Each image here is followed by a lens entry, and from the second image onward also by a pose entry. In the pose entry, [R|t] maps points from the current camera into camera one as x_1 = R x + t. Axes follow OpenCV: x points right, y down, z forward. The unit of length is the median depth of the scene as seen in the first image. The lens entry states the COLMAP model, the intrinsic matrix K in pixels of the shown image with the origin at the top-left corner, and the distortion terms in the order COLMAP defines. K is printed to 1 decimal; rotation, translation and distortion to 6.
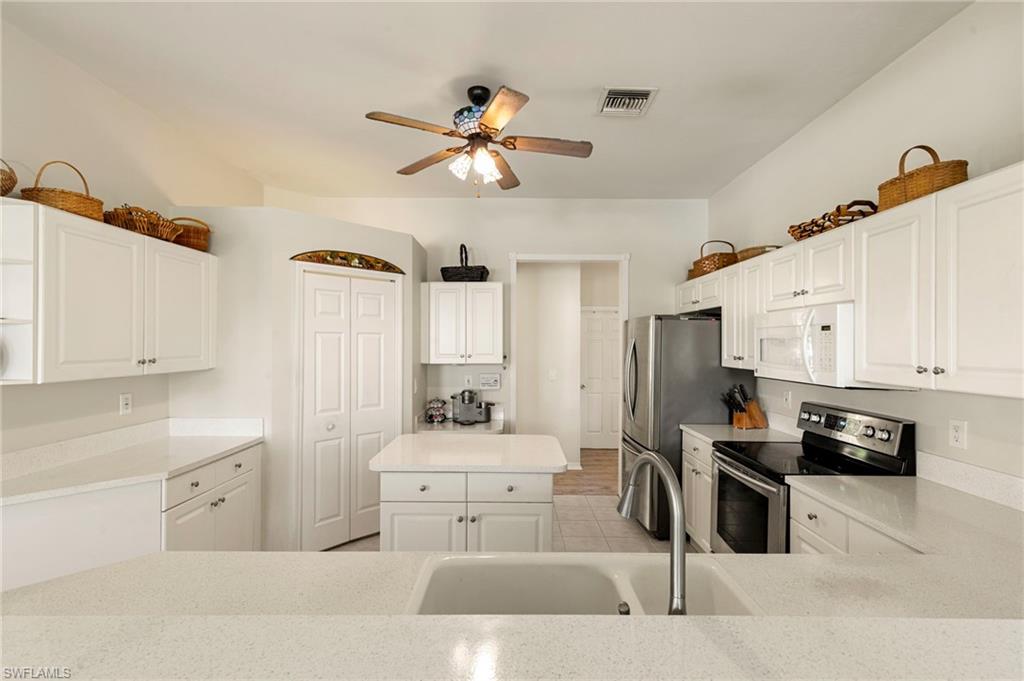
lens RADIAL K [[461.4, 0, 508.1], [0, 461.4, 340.3], [0, 0, 1]] dist [0.012340, -0.001260]
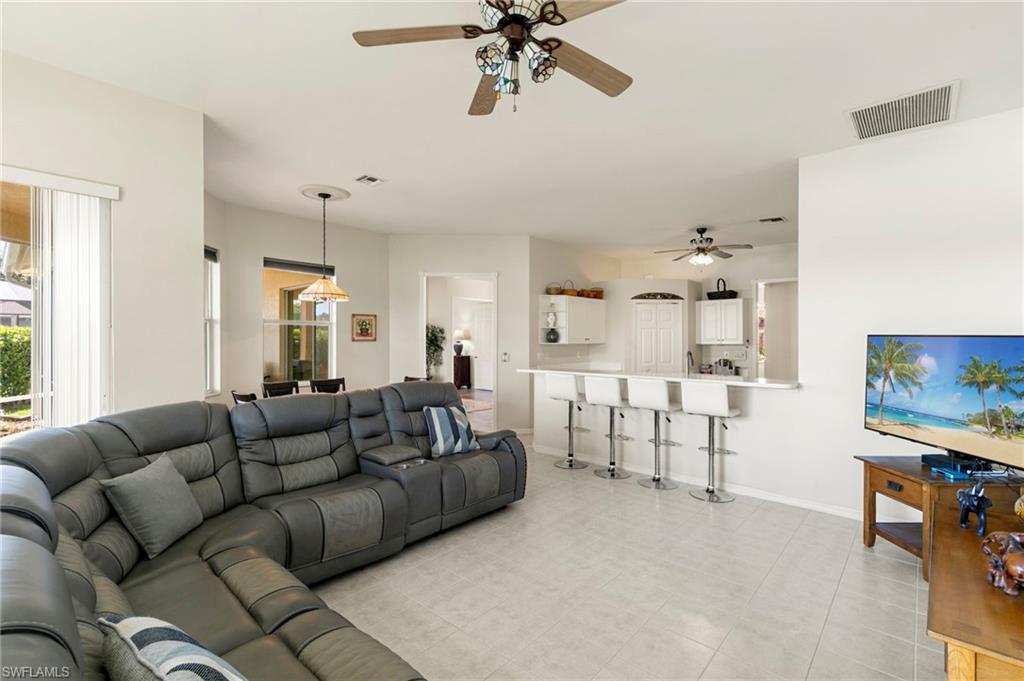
lens RADIAL K [[461.4, 0, 513.1], [0, 461.4, 340.5], [0, 0, 1]] dist [0.012340, -0.001260]
pose [[0.757992, -0.001412, -0.652262, 0.591128], [0.006530, 0.999964, 0.005424, 0.024872], [0.652231, -0.008371, 0.757974, -1.148175]]
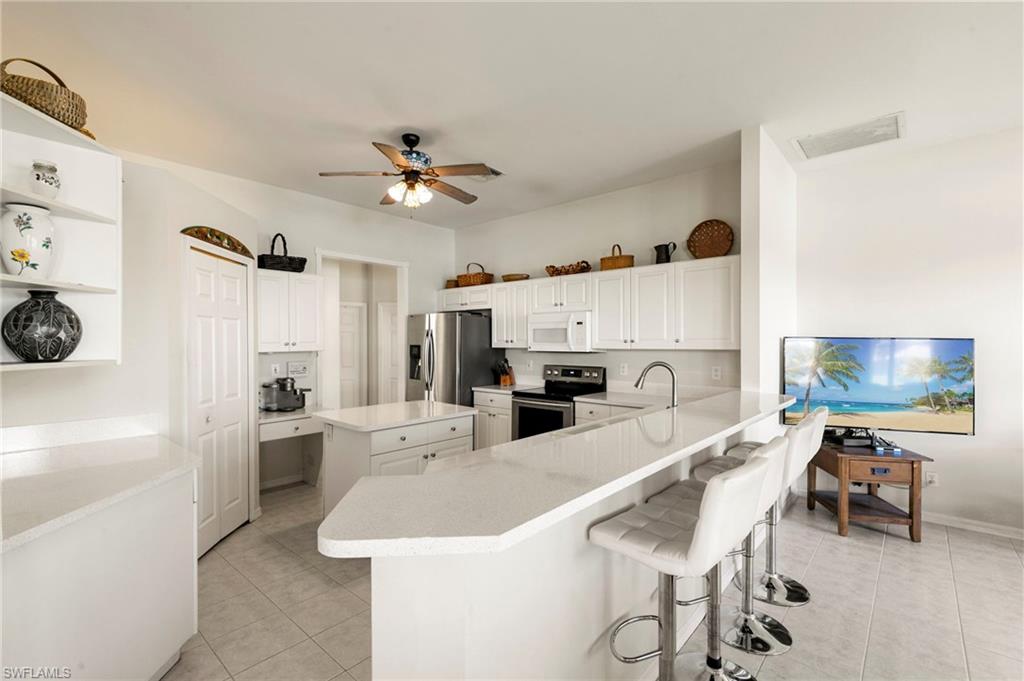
lens RADIAL K [[461.4, 0, 513.6], [0, 461.4, 339.9], [0, 0, 1]] dist [0.012340, -0.001260]
pose [[0.655273, -0.002737, 0.755387, -0.670597], [-0.000598, 0.999991, 0.004142, 0.024902], [-0.755392, -0.003166, 0.655266, -0.062744]]
